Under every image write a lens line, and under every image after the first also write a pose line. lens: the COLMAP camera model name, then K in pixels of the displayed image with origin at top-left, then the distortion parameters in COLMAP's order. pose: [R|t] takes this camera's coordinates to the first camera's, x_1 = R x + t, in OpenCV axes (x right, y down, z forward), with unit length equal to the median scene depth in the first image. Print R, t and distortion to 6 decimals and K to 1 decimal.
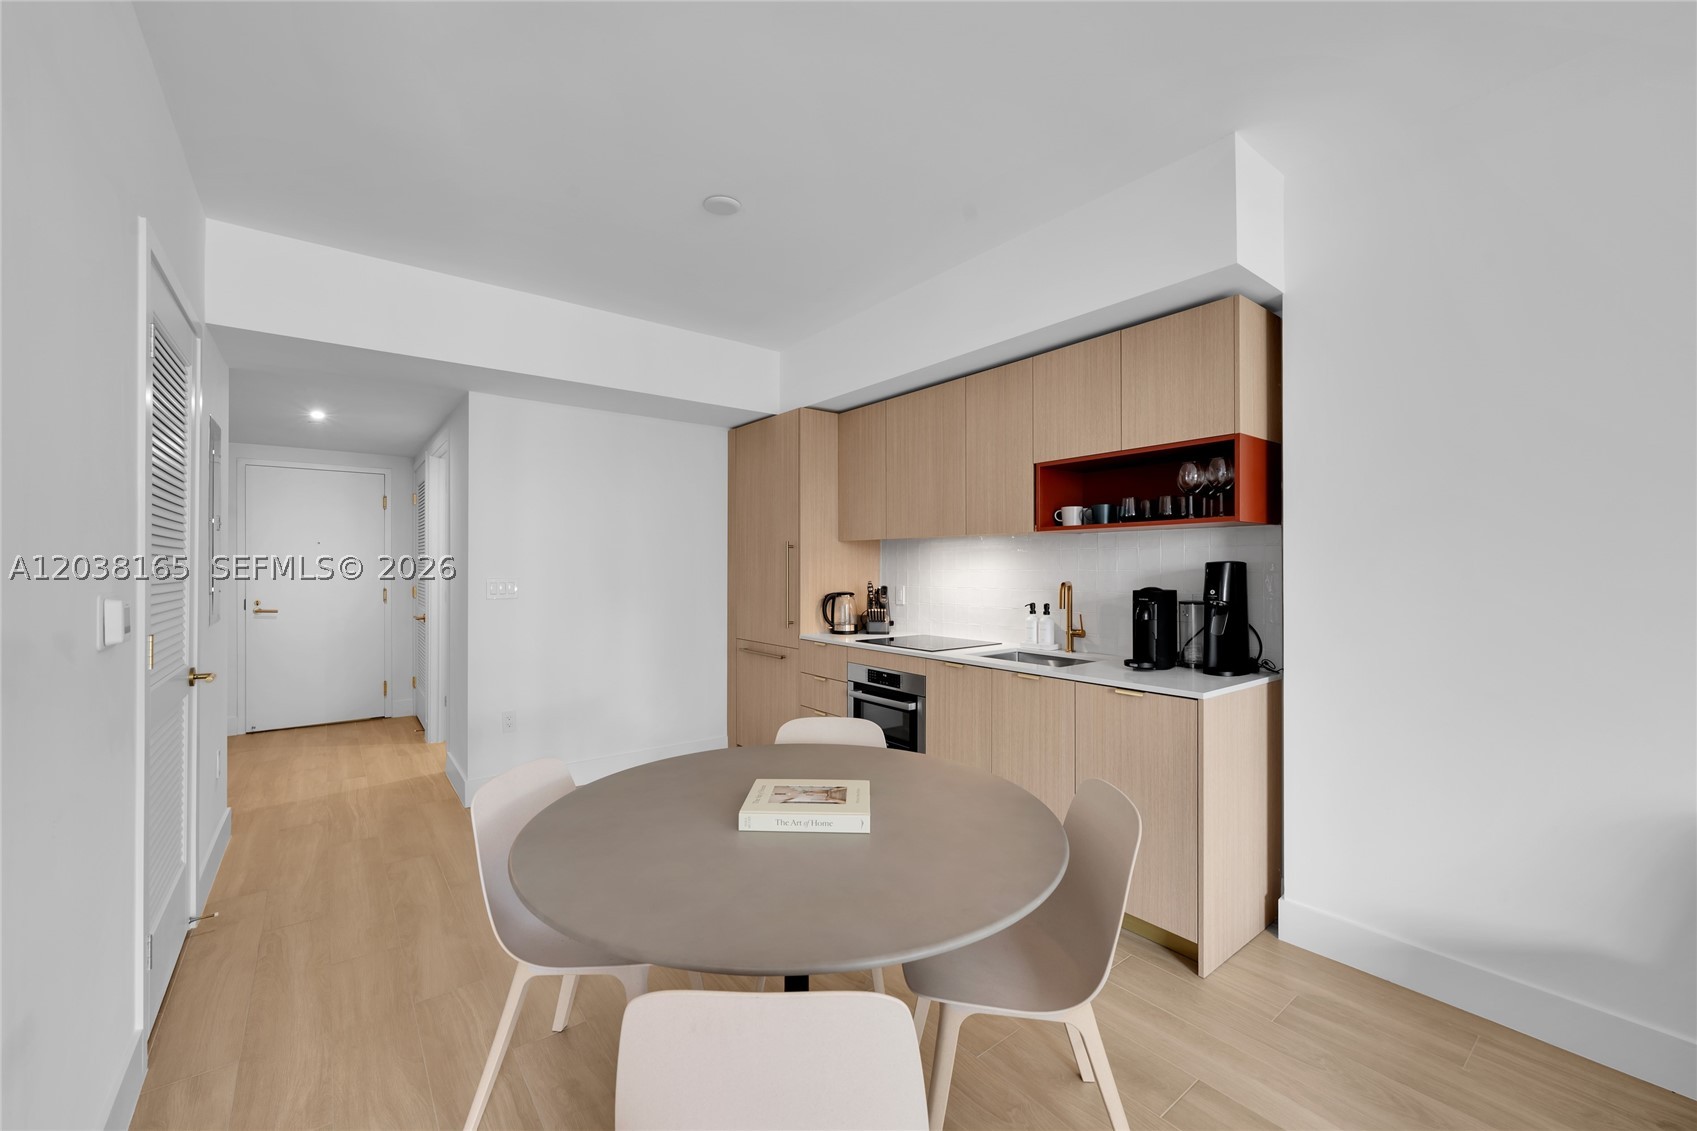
lens RADIAL K [[687.2, 0, 842.9], [0, 687.2, 564.4], [0, 0, 1]] dist [0.004522, -0.000824]
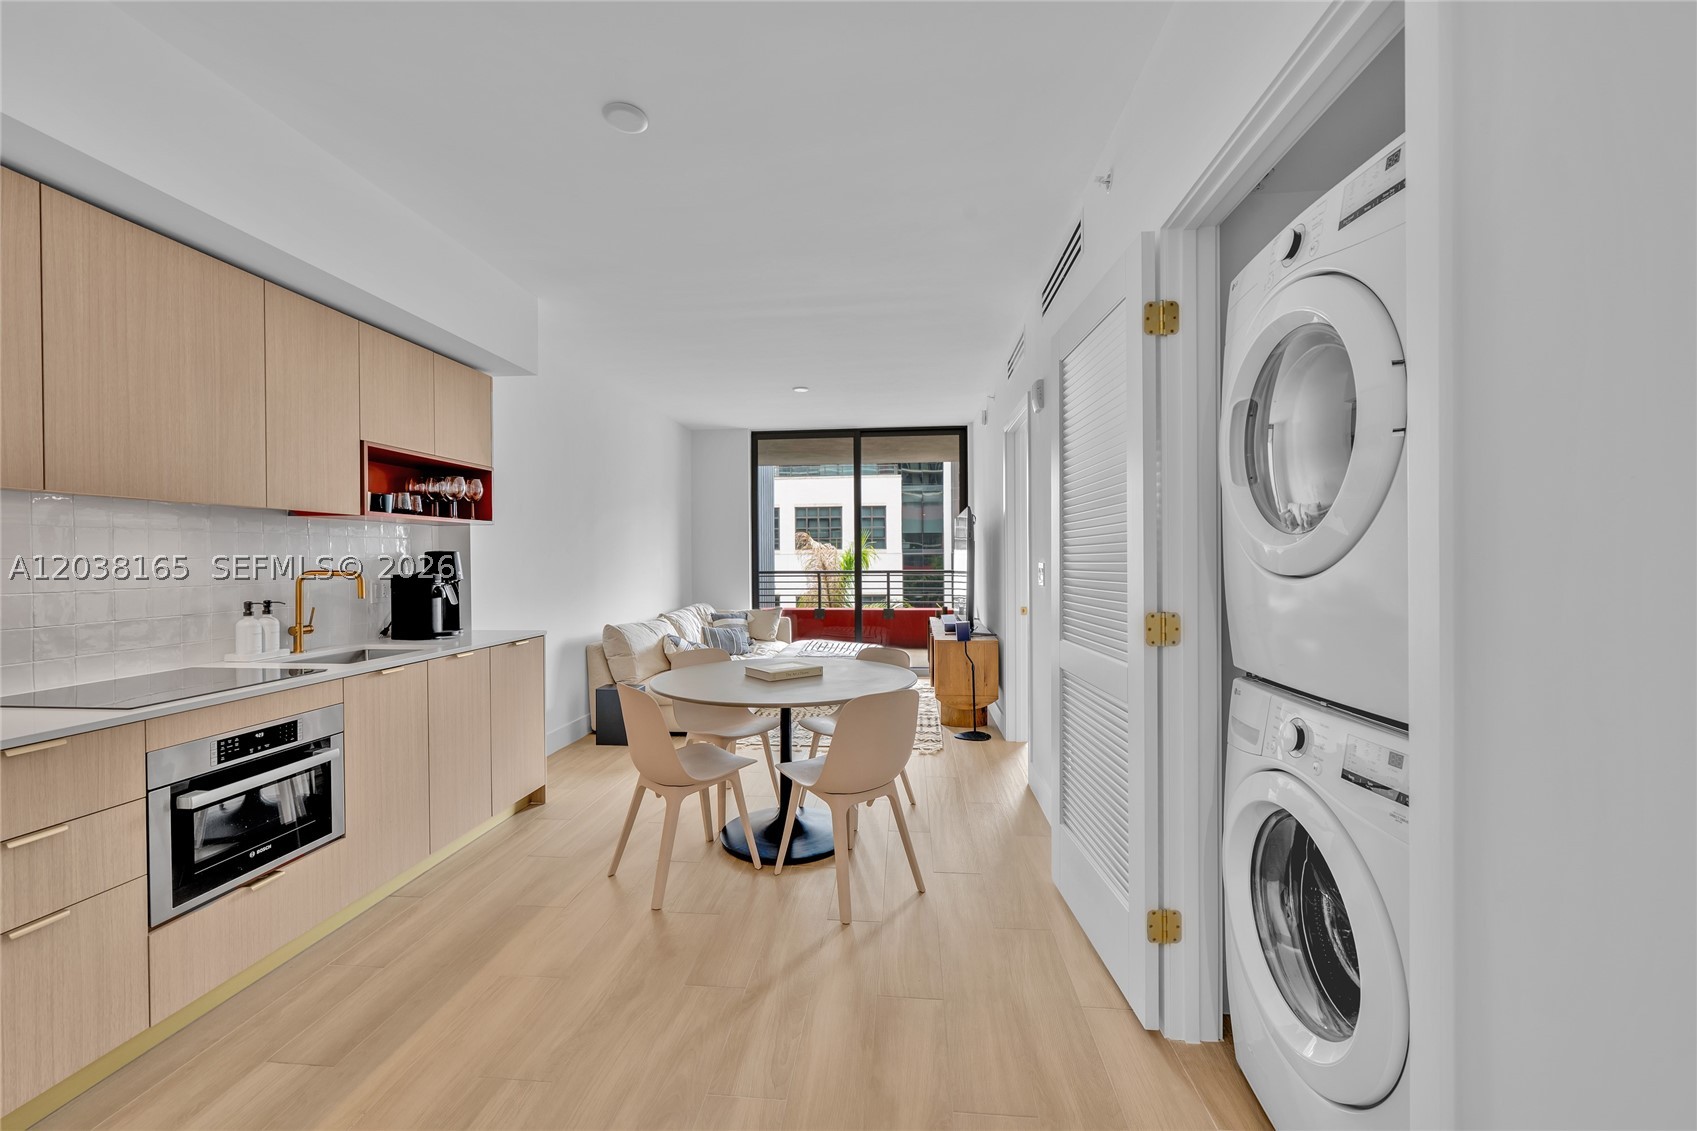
lens RADIAL K [[687.2, 0, 846.9], [0, 687.2, 573.7], [0, 0, 1]] dist [0.004522, -0.000824]
pose [[-0.736657, -0.012883, 0.676144, -0.737413], [0.002084, 0.999771, 0.021319, 0.010417], [-0.676264, 0.017114, -0.736461, 1.128355]]
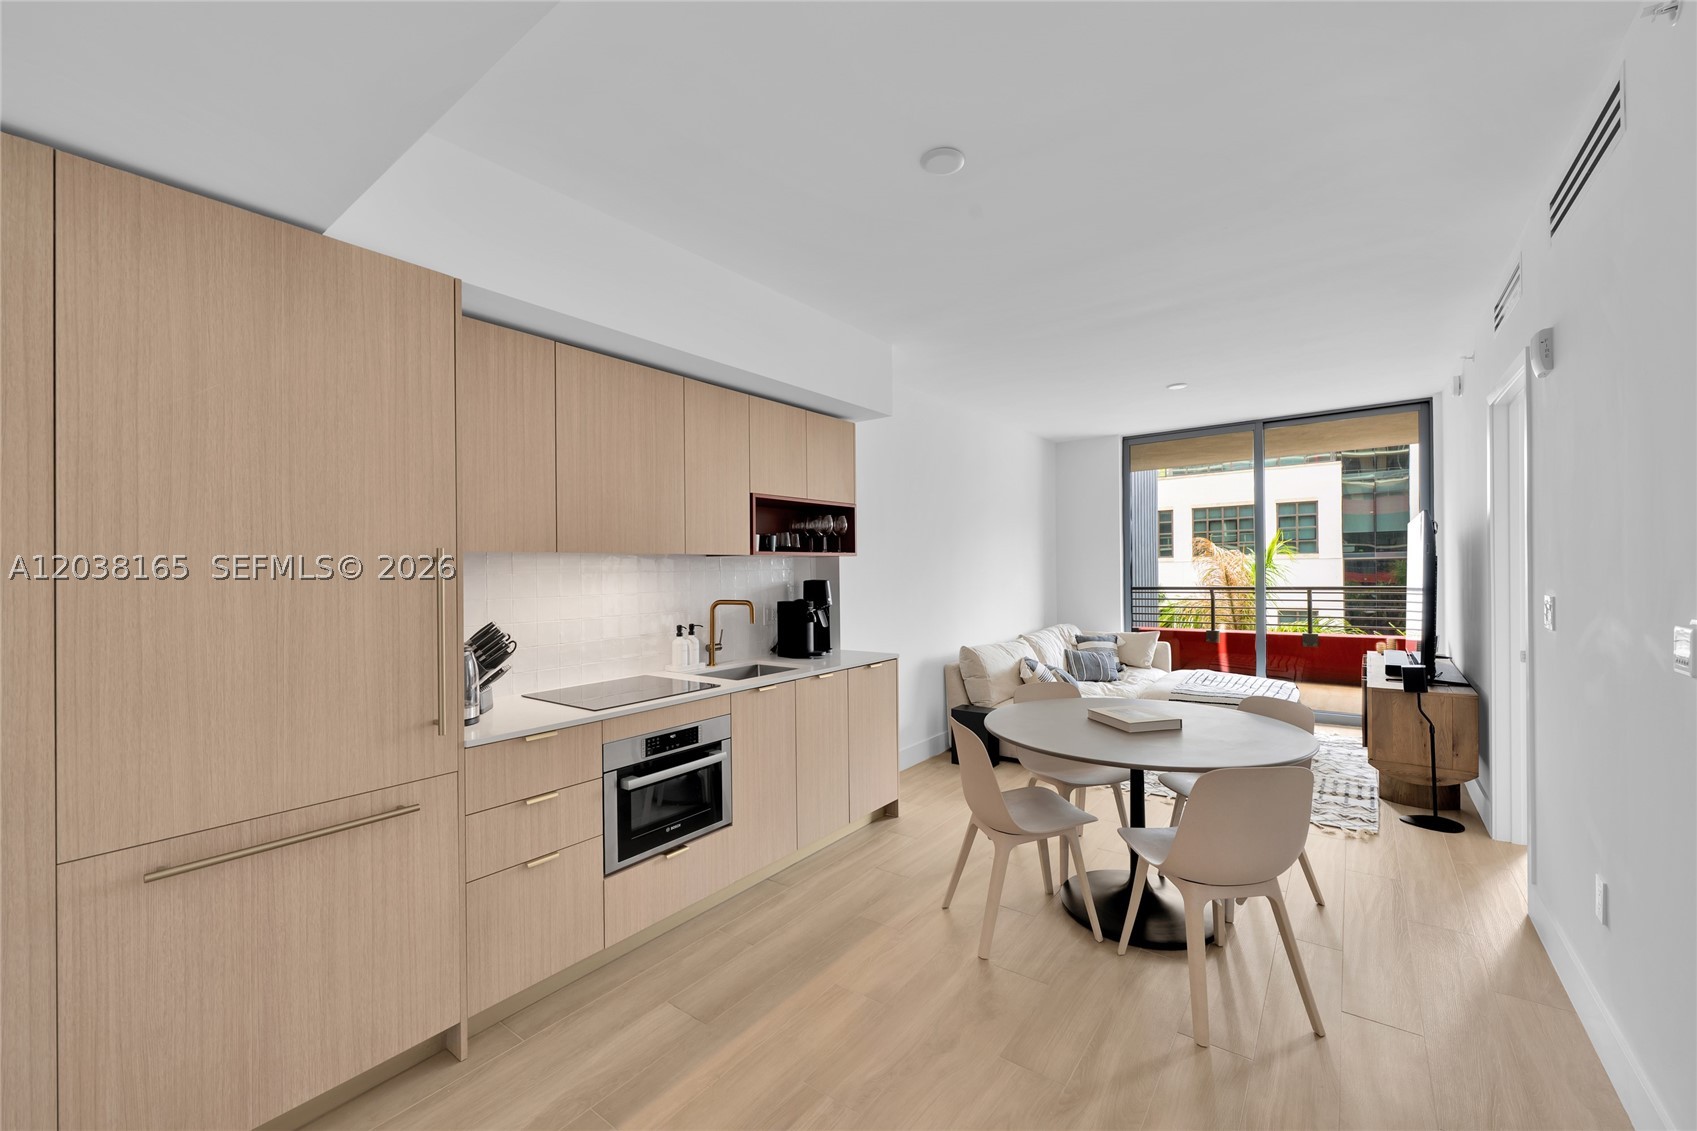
lens RADIAL K [[687.2, 0, 837.3], [0, 687.2, 573.4], [0, 0, 1]] dist [0.004522, -0.000824]
pose [[-0.268668, -0.002866, 0.963229, -0.739796], [0.011760, 0.999911, 0.006255, -0.021667], [-0.963161, 0.013008, -0.268610, 1.059879]]
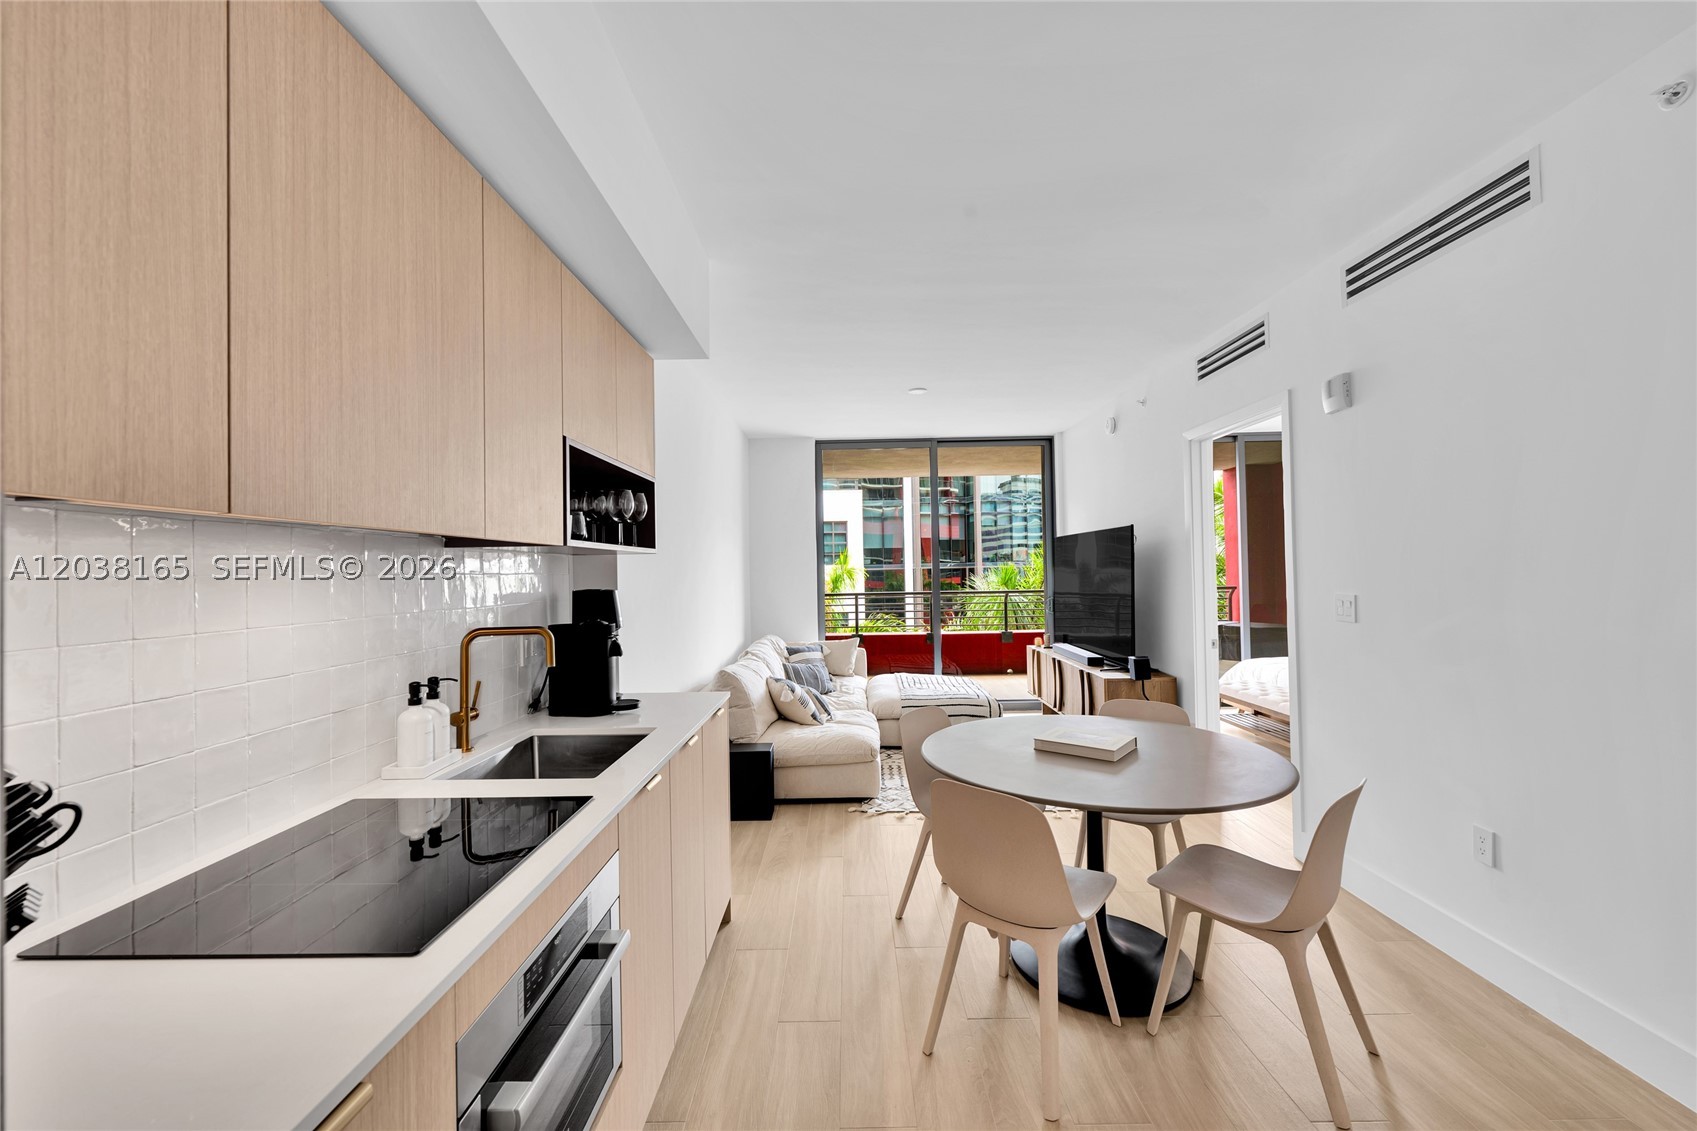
lens RADIAL K [[687.2, 0, 855.4], [0, 687.2, 573.2], [0, 0, 1]] dist [0.004522, -0.000824]
pose [[-0.799551, 0.009470, 0.600524, -0.273970], [0.011760, 0.999931, -0.000112, -0.018019], [-0.600483, 0.006973, -0.799607, 1.219657]]
